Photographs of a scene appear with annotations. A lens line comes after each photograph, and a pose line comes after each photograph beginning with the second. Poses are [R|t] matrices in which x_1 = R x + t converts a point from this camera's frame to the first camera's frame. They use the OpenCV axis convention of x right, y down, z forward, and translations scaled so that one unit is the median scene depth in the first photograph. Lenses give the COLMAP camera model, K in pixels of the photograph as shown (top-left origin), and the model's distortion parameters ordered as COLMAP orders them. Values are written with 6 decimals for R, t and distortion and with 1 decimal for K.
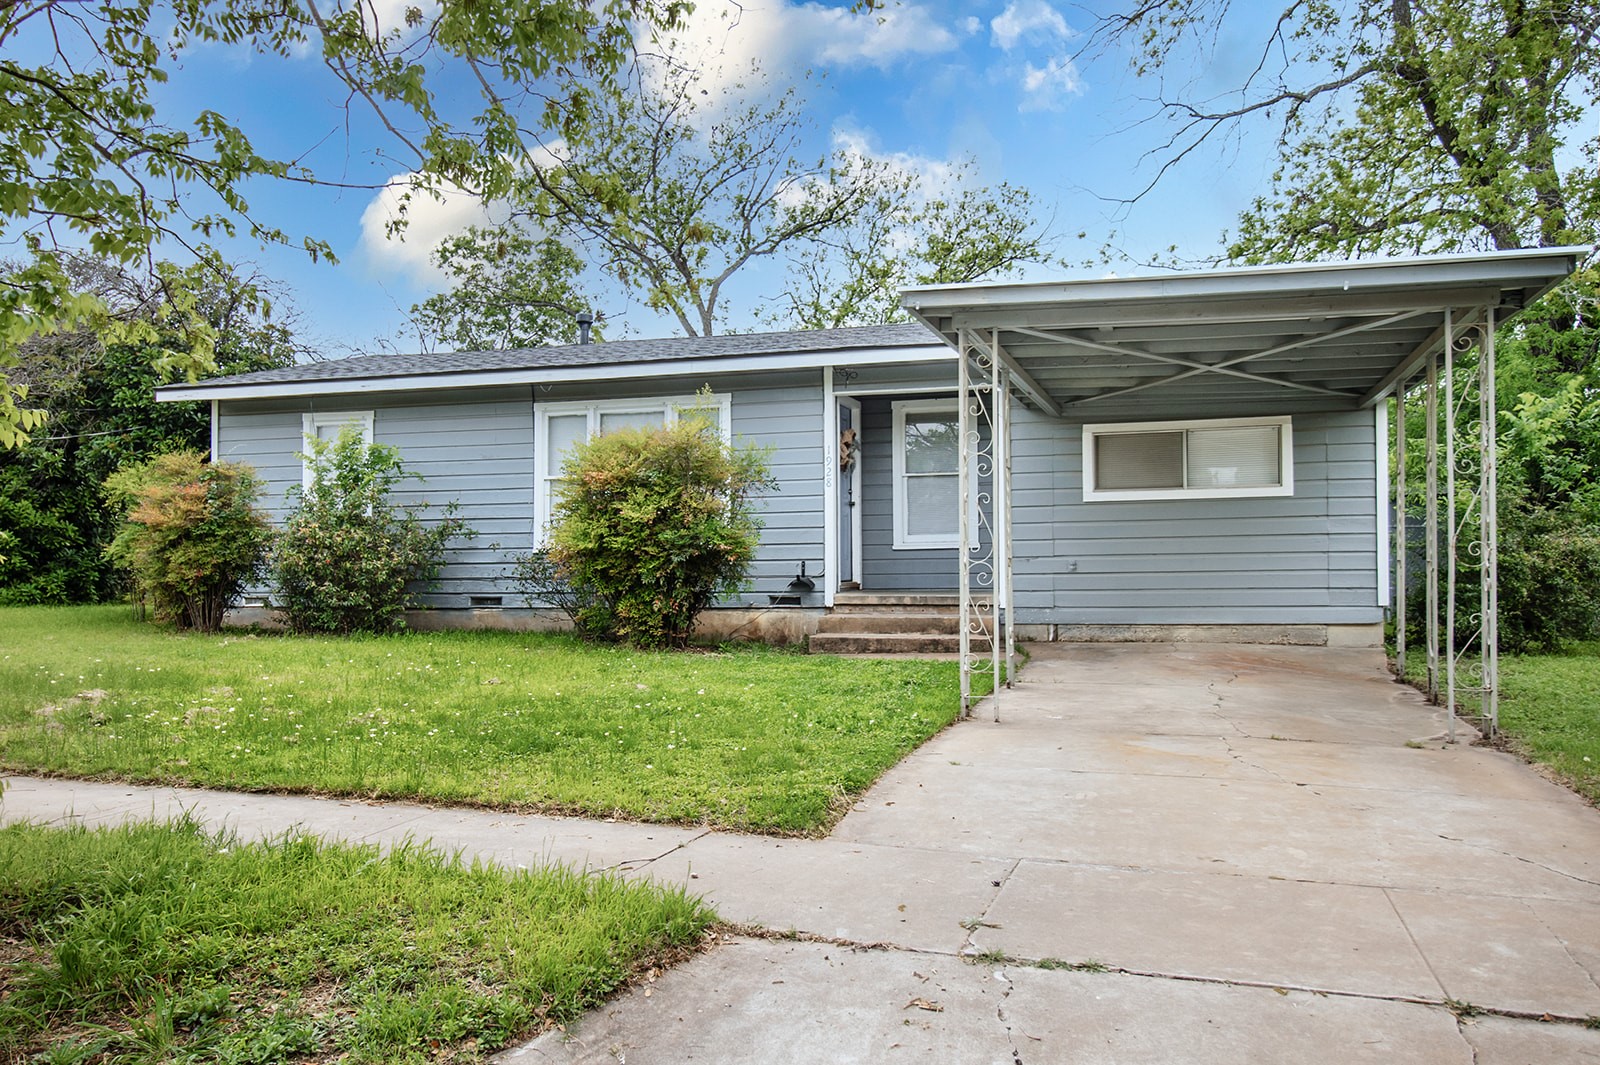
lens RADIAL K [[1327.6, 0, 803.7], [0, 1327.6, 557.6], [0, 0, 1]] dist [0.009913, 0.006464]
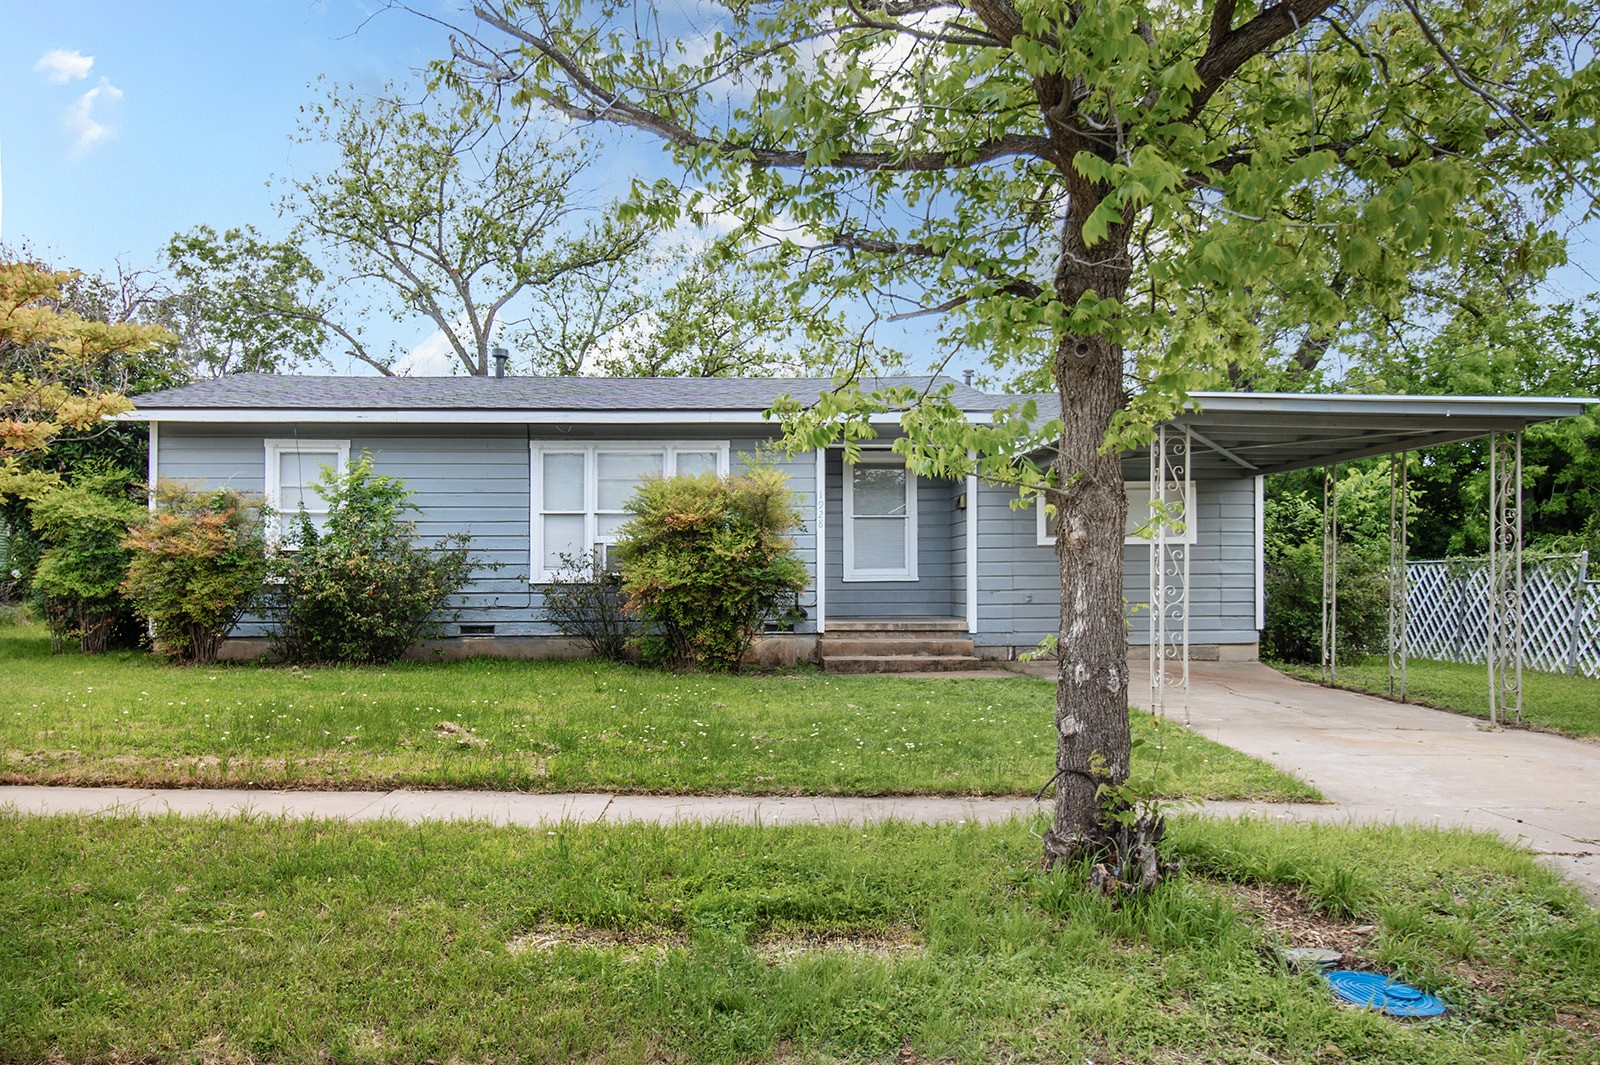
lens RADIAL K [[1327.6, 0, 803.7], [0, 1327.6, 557.6], [0, 0, 1]] dist [0.009913, 0.006464]
pose [[0.939469, 0.010655, 0.342469, -0.387307], [-0.007041, 0.999906, -0.011793, -0.014007], [-0.342563, 0.008667, 0.939455, -0.064462]]
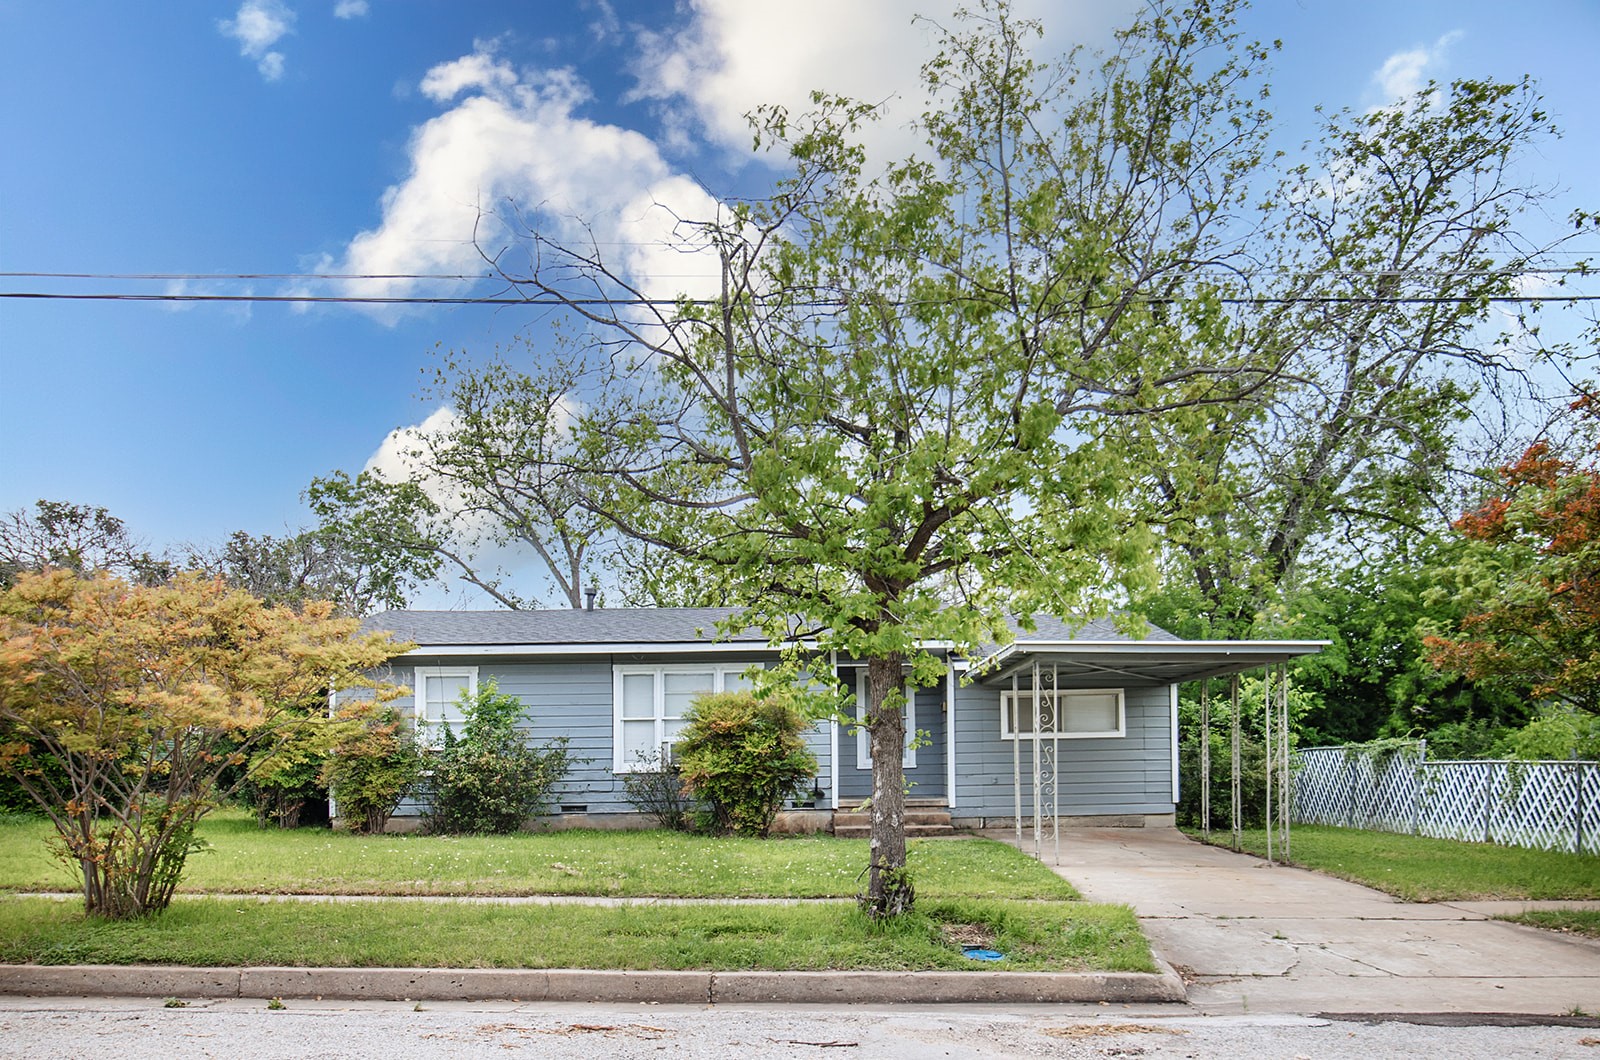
lens RADIAL K [[1372.2, 0, 863.8], [0, 1372.2, 700.5], [0, 0, 1]] dist [0.010848, 0.006130]
pose [[0.949070, 0.009310, 0.314927, -0.438301], [0.004000, 0.999127, -0.041594, -0.019976], [-0.315039, 0.040735, 0.948204, -0.475707]]
